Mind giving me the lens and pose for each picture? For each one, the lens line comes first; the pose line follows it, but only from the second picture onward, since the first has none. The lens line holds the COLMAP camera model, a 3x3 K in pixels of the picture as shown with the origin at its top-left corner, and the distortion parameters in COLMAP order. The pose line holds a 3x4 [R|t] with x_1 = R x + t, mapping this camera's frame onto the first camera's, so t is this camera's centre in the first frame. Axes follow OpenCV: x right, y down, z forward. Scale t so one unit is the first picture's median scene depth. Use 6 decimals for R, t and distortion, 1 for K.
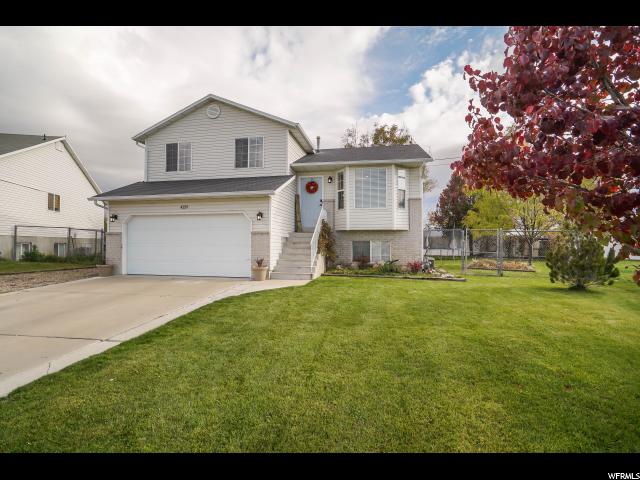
lens RADIAL K [[322.4, 0, 320.0], [0, 322.4, 240.0], [0, 0, 1]] dist [-0.027785, 0.000893]
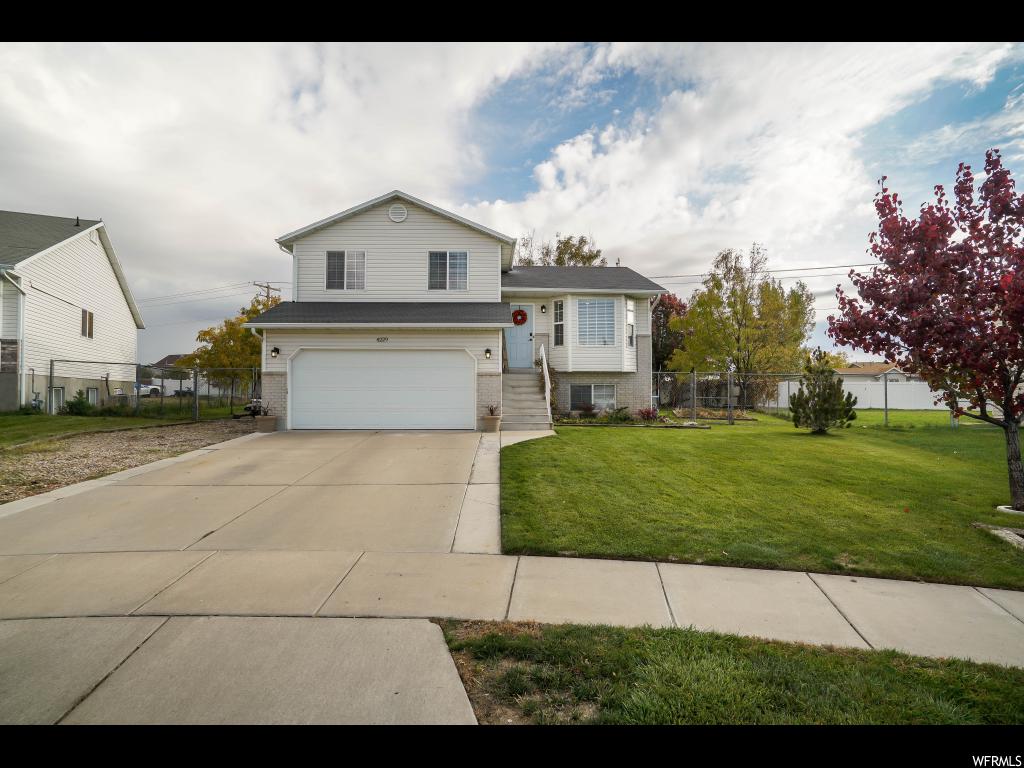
lens RADIAL K [[483.7, 0, 507.3], [0, 483.7, 384.2], [0, 0, 1]] dist [-0.065731, 0.029410]
pose [[0.975436, 0.002729, 0.220268, -0.319411], [-0.002387, 0.999995, -0.001820, 0.004203], [-0.220272, 0.001250, 0.975438, -0.158756]]
